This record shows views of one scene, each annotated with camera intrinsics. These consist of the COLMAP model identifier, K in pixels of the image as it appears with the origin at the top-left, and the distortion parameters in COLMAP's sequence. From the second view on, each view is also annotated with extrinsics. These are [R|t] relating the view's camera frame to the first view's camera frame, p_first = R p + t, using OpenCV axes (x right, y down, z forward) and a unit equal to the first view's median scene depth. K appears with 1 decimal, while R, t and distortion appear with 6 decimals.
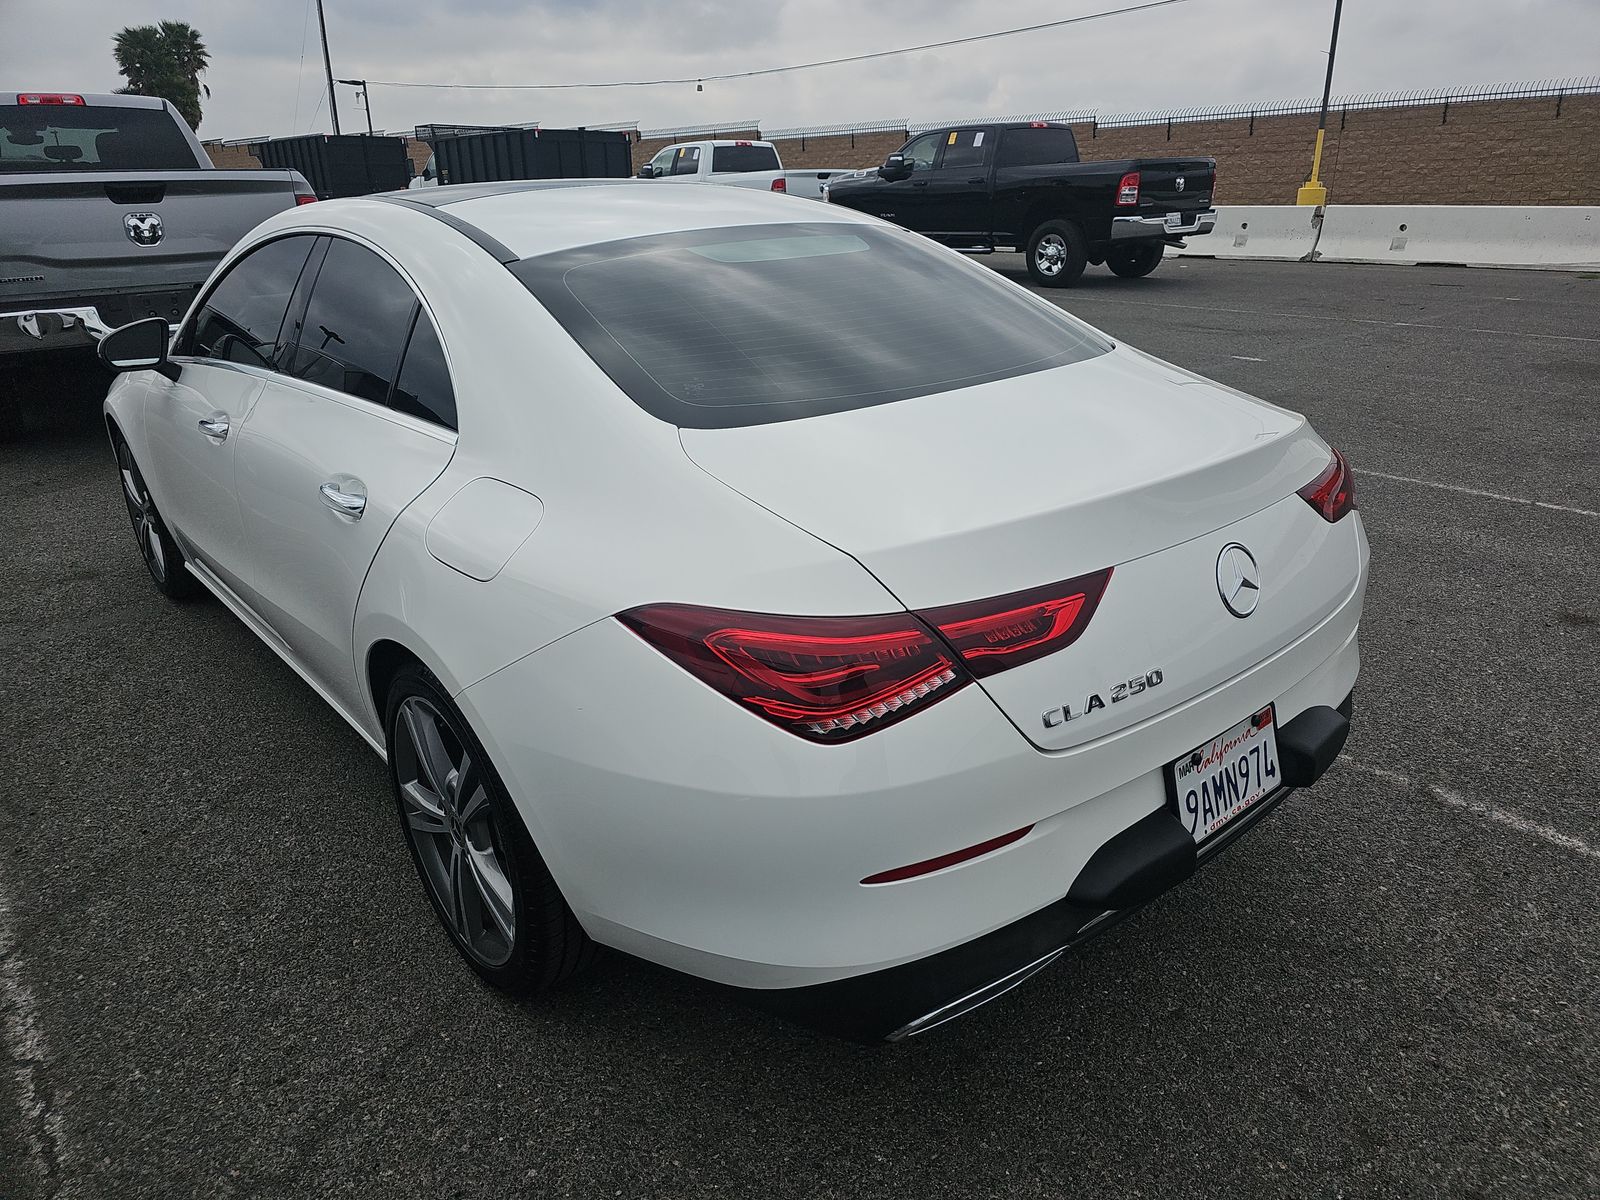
lens RADIAL K [[1063.1, 0, 796.2], [0, 1063.1, 580.5], [0, 0, 1]] dist [0.056101, -0.051122]
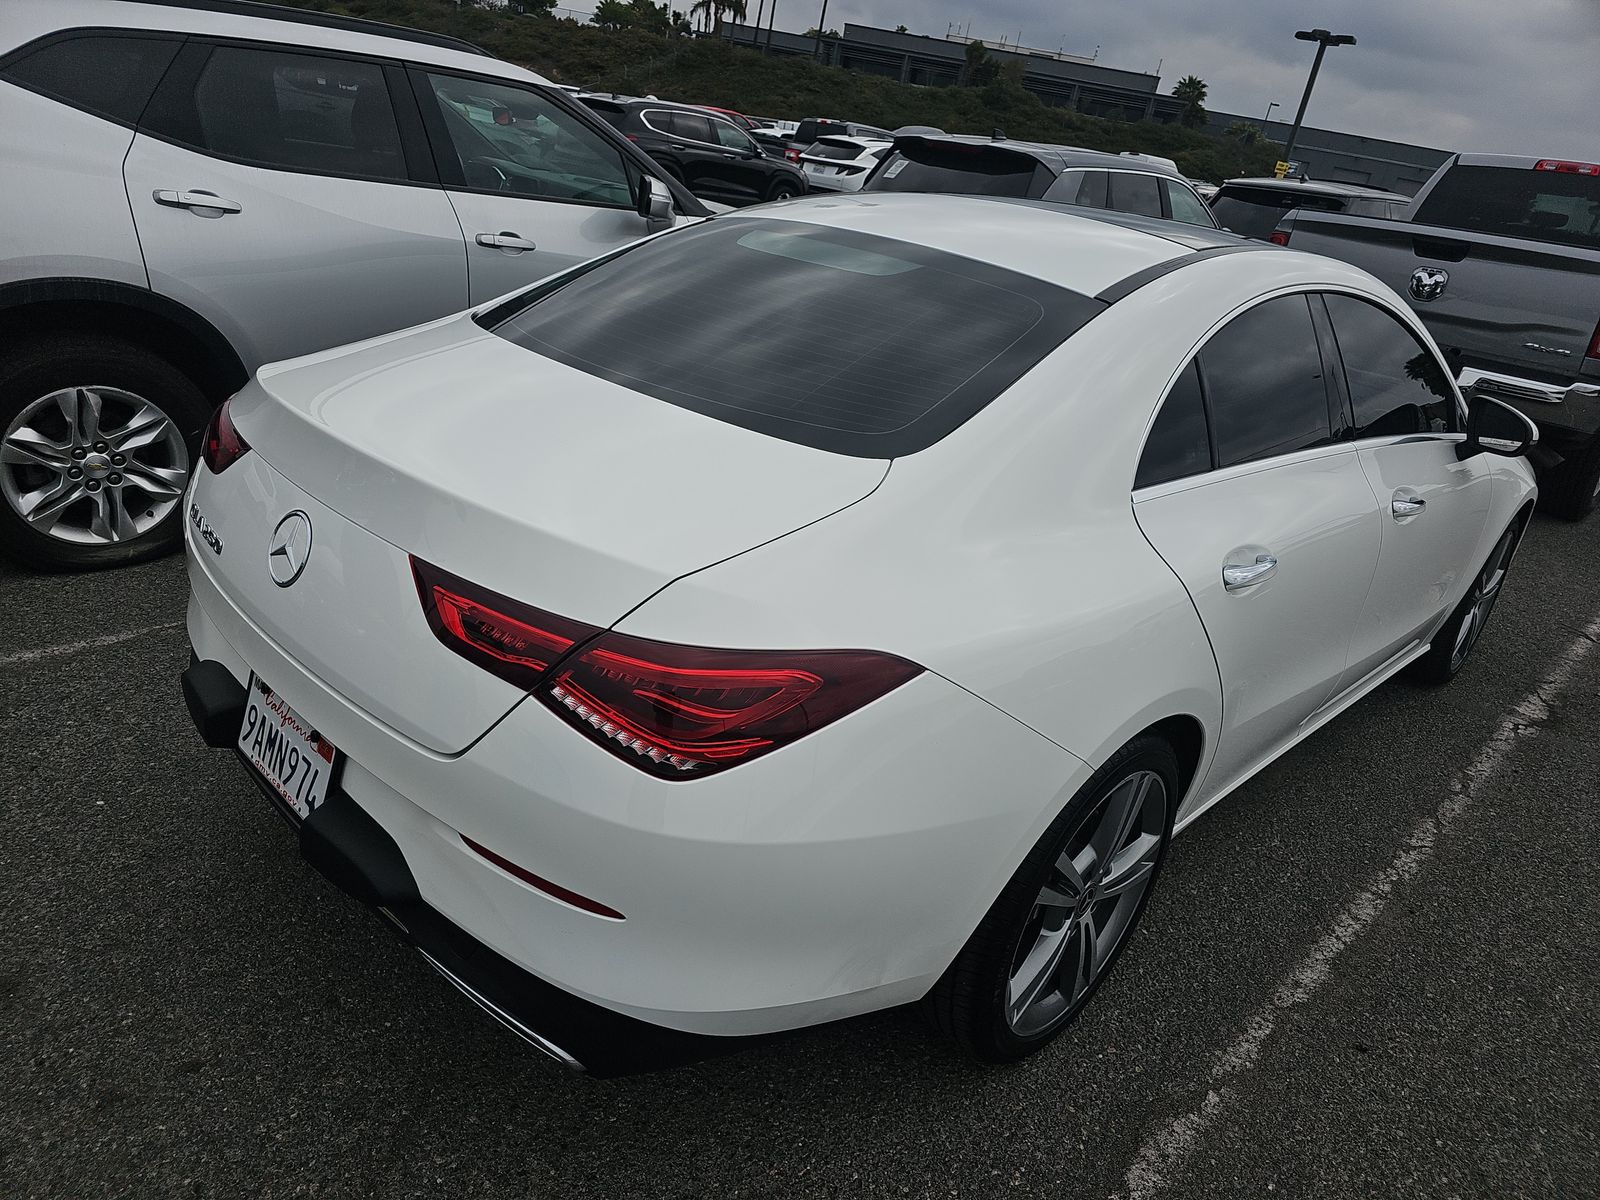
lens RADIAL K [[1062.8, 0, 800.0], [0, 1062.8, 600.0], [0, 0, 1]] dist [0.049283, -0.042887]
pose [[0.085210, 0.422485, -0.902356, 0.325451], [-0.475694, 0.813017, 0.335737, -0.122472], [0.875474, 0.400637, 0.270251, 0.281000]]
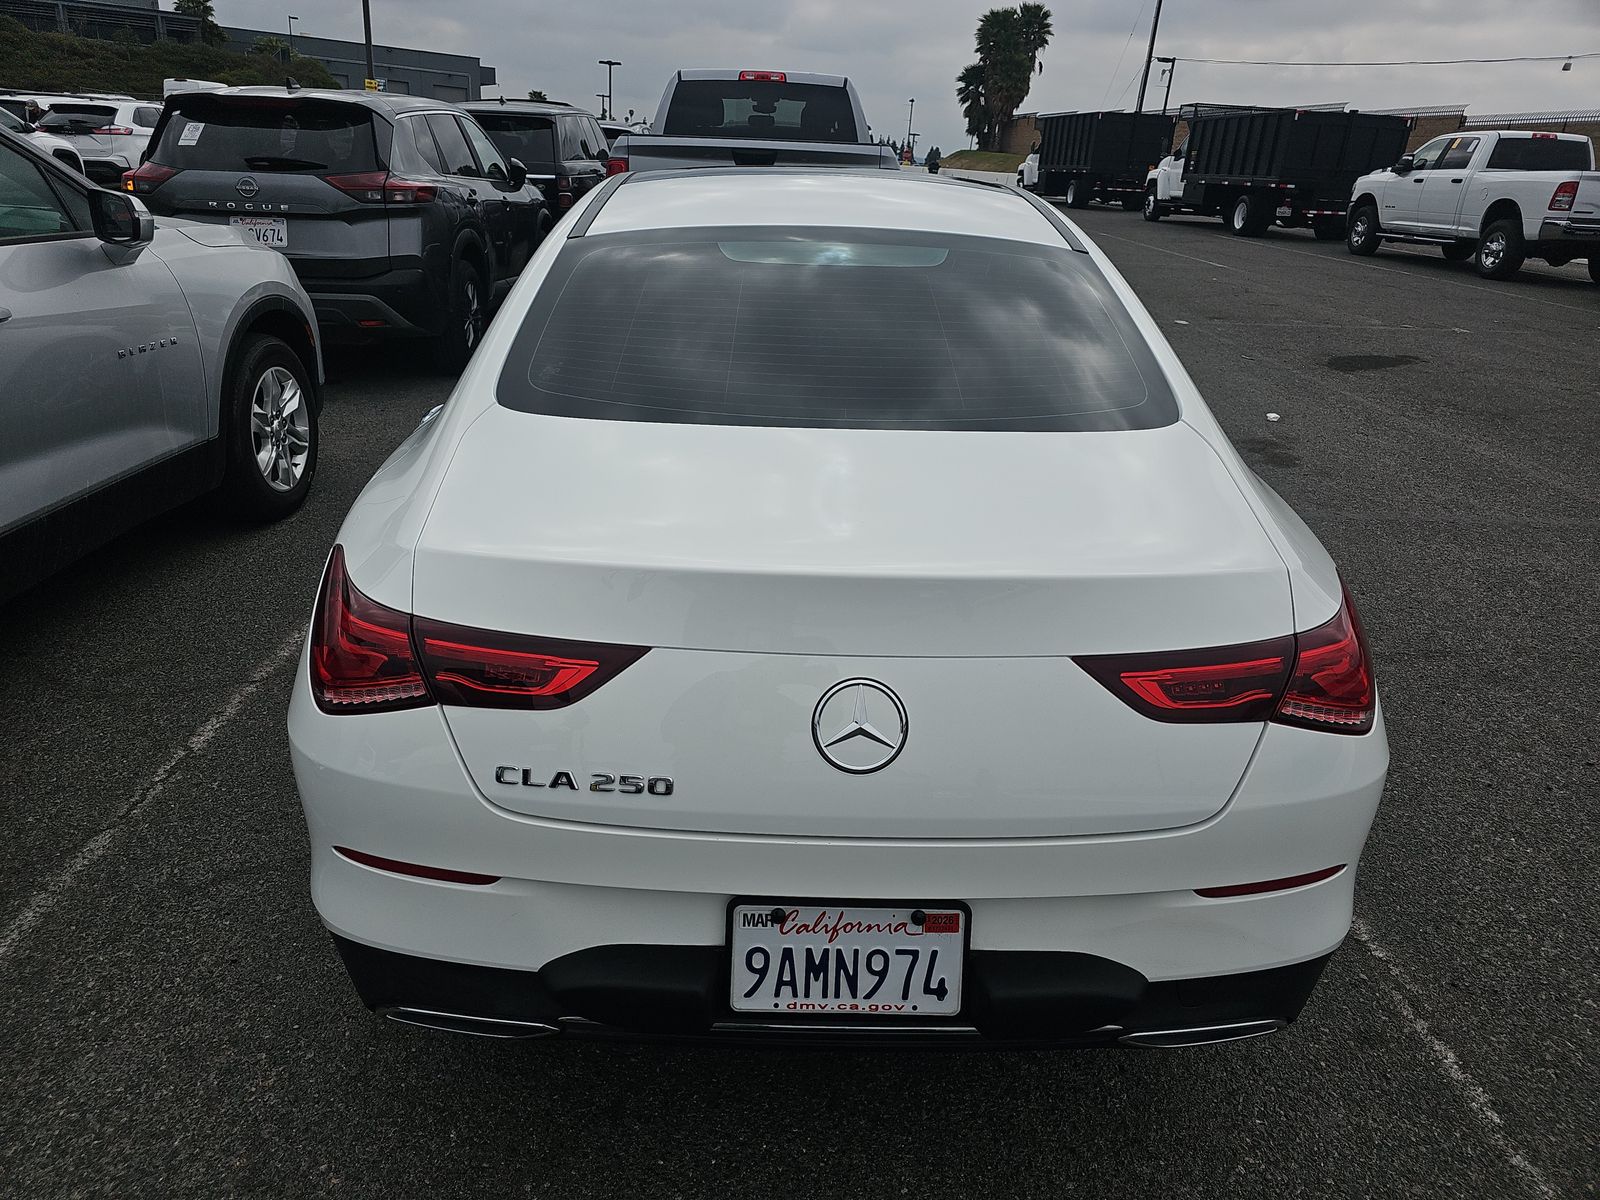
lens RADIAL K [[1063.1, 0, 796.2], [0, 1063.1, 580.5], [0, 0, 1]] dist [0.056101, -0.051122]
pose [[0.767650, 0.286009, -0.573509, 0.193430], [-0.275491, 0.955258, 0.107639, -0.042599], [0.578635, 0.075368, 0.812097, 0.079231]]
